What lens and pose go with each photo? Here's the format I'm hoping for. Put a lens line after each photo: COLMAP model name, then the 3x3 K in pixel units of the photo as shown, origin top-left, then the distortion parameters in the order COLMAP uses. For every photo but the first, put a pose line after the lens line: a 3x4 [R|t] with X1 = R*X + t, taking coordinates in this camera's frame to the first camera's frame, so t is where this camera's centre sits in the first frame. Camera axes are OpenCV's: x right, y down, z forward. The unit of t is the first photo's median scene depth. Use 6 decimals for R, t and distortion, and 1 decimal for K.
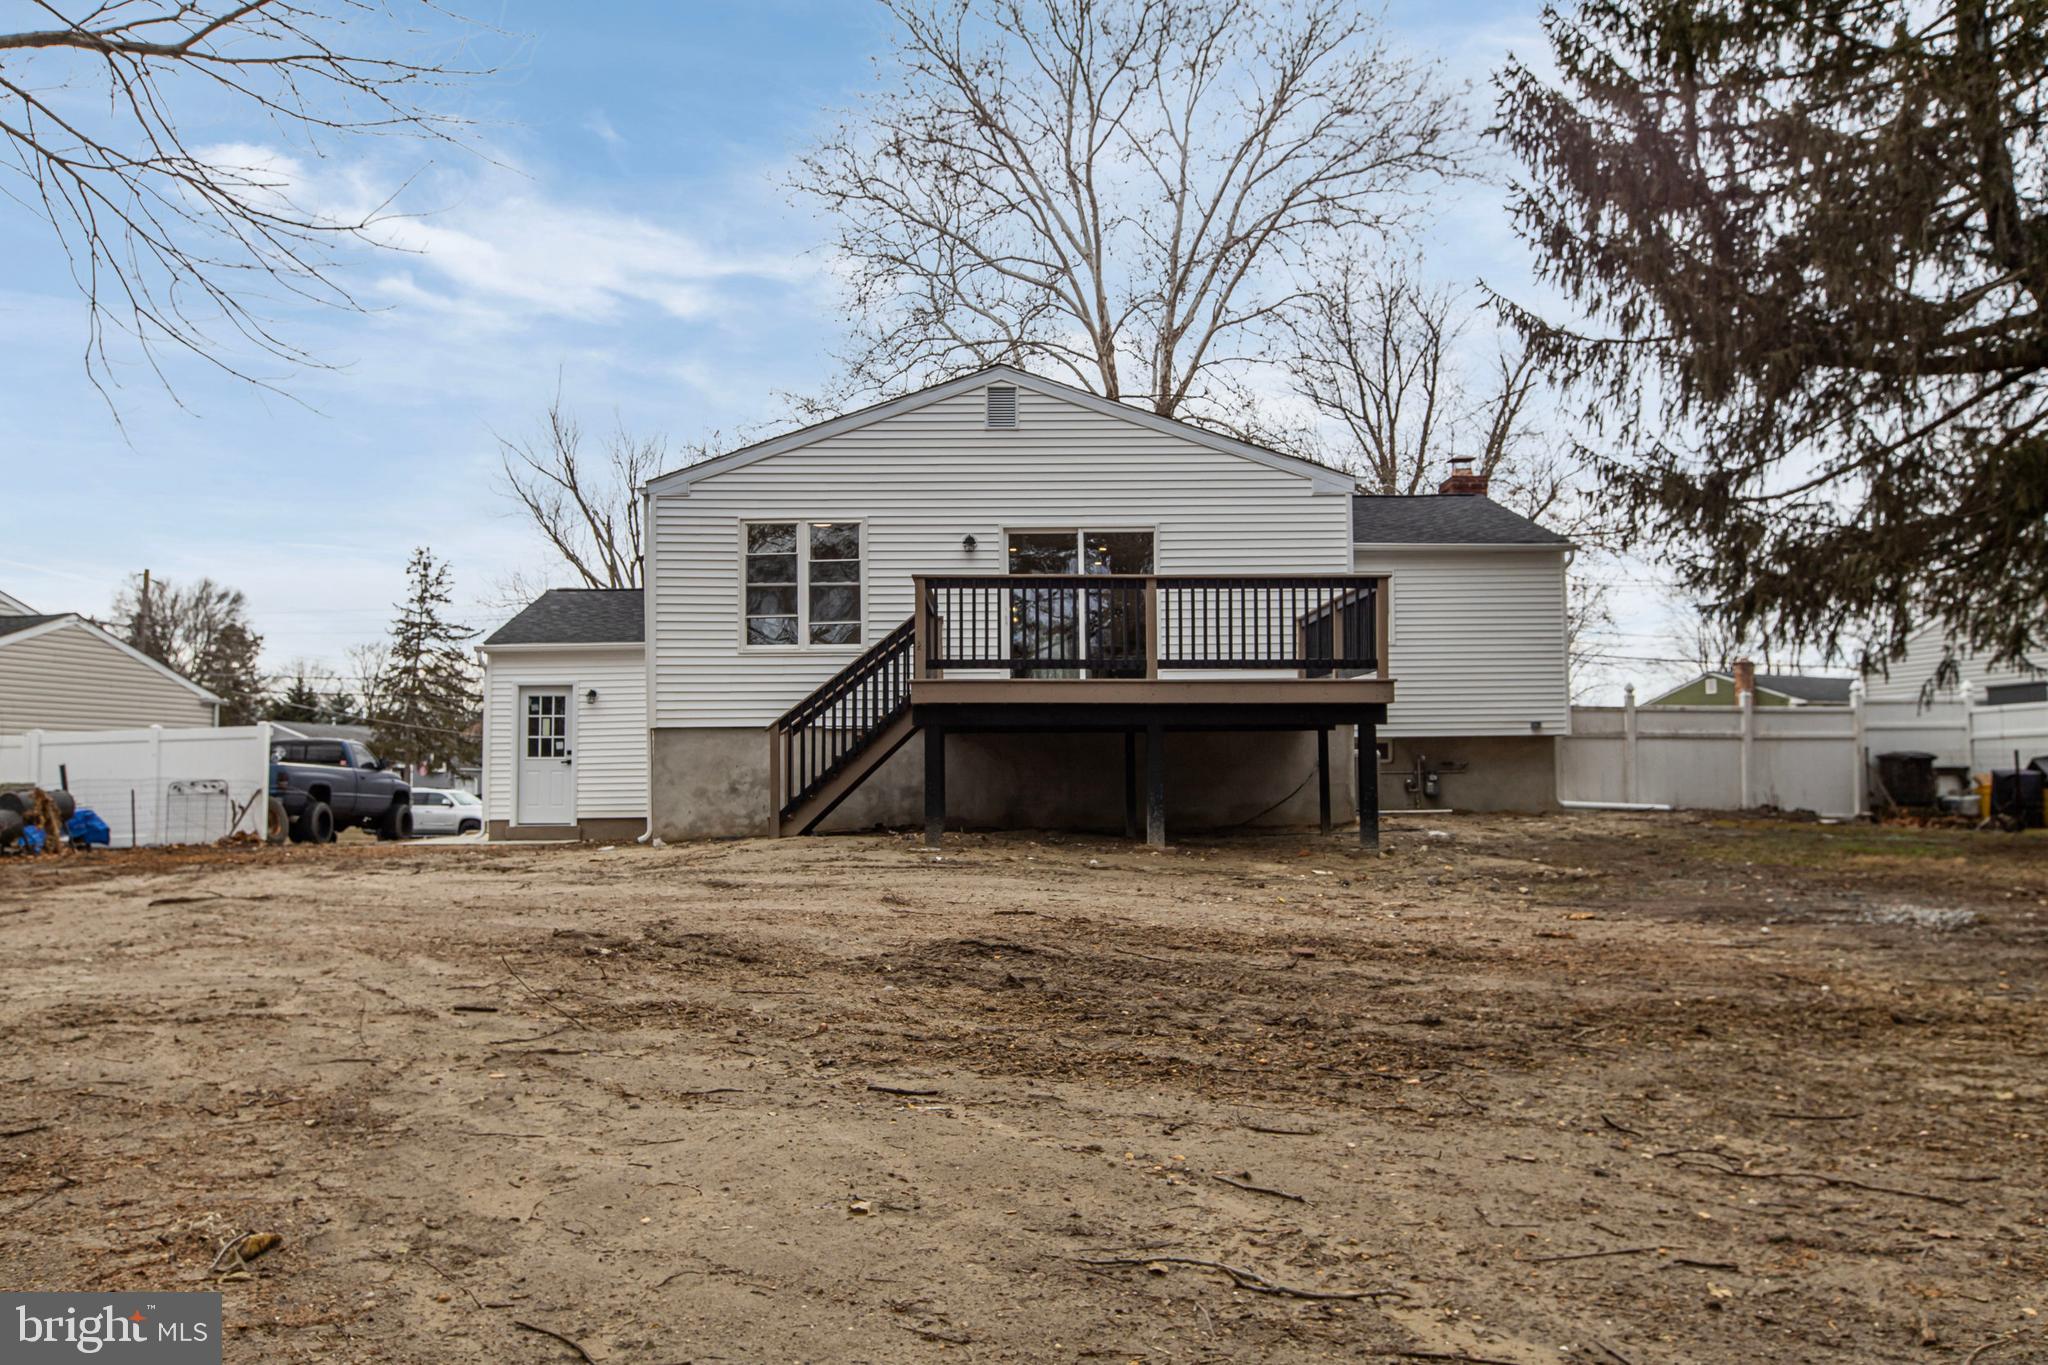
lens RADIAL K [[1695.4, 0, 1017.4], [0, 1695.4, 665.9], [0, 0, 1]] dist [-0.005889, -0.007231]
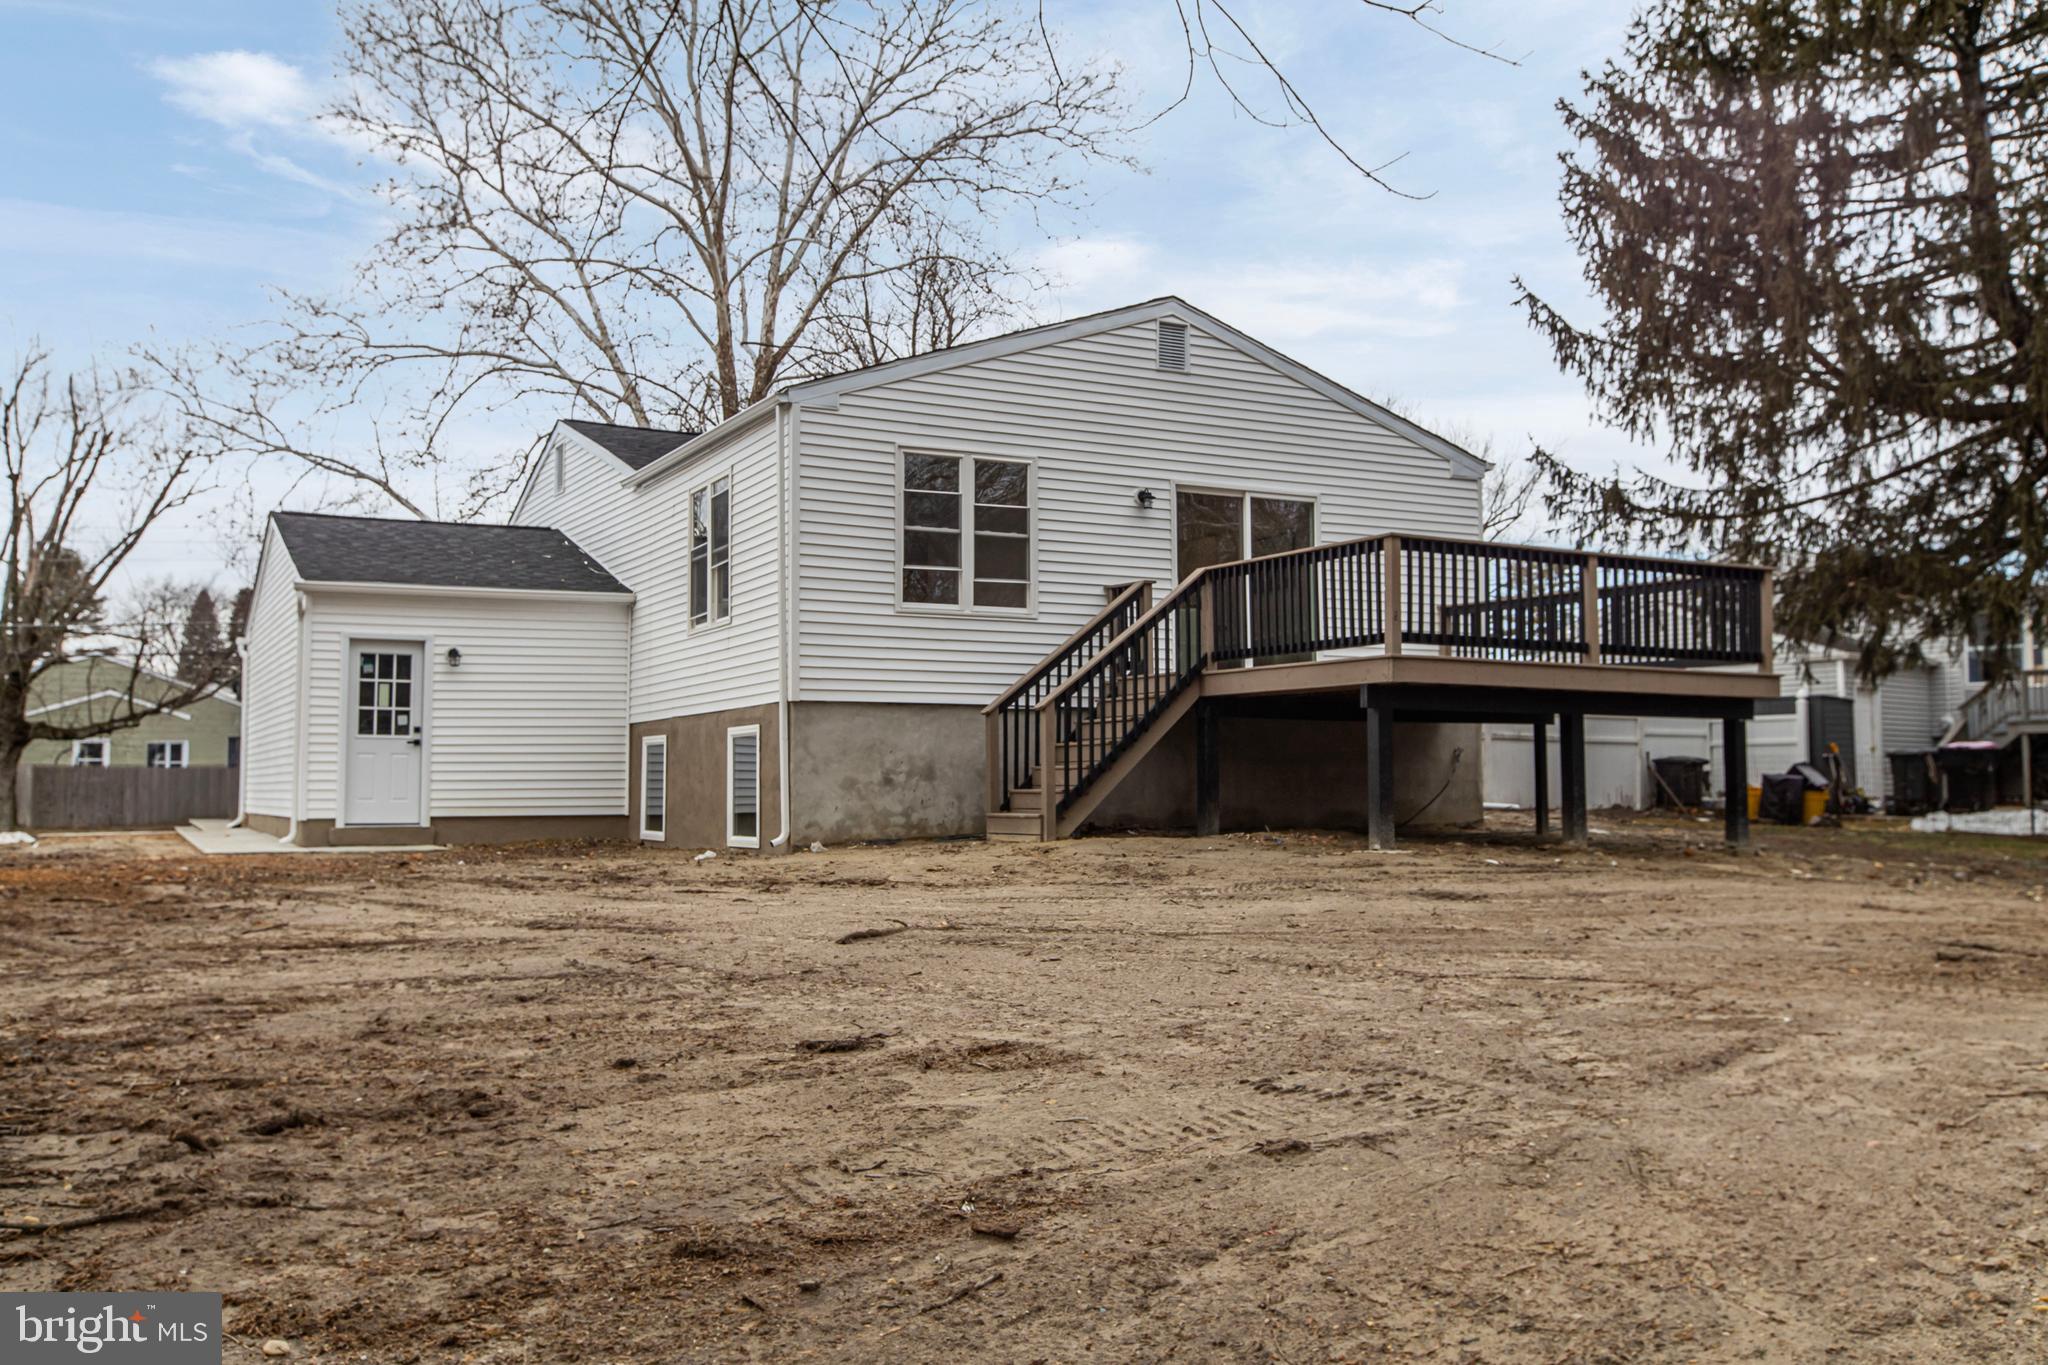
lens RADIAL K [[1782.8, 0, 1033.2], [0, 1782.8, 666.0], [0, 0, 1]] dist [-0.013591, -0.000166]
pose [[0.887338, 0.038142, 0.459539, -0.486287], [-0.040204, 0.999177, -0.005301, 0.019910], [-0.459363, -0.013772, 0.888142, 0.211770]]
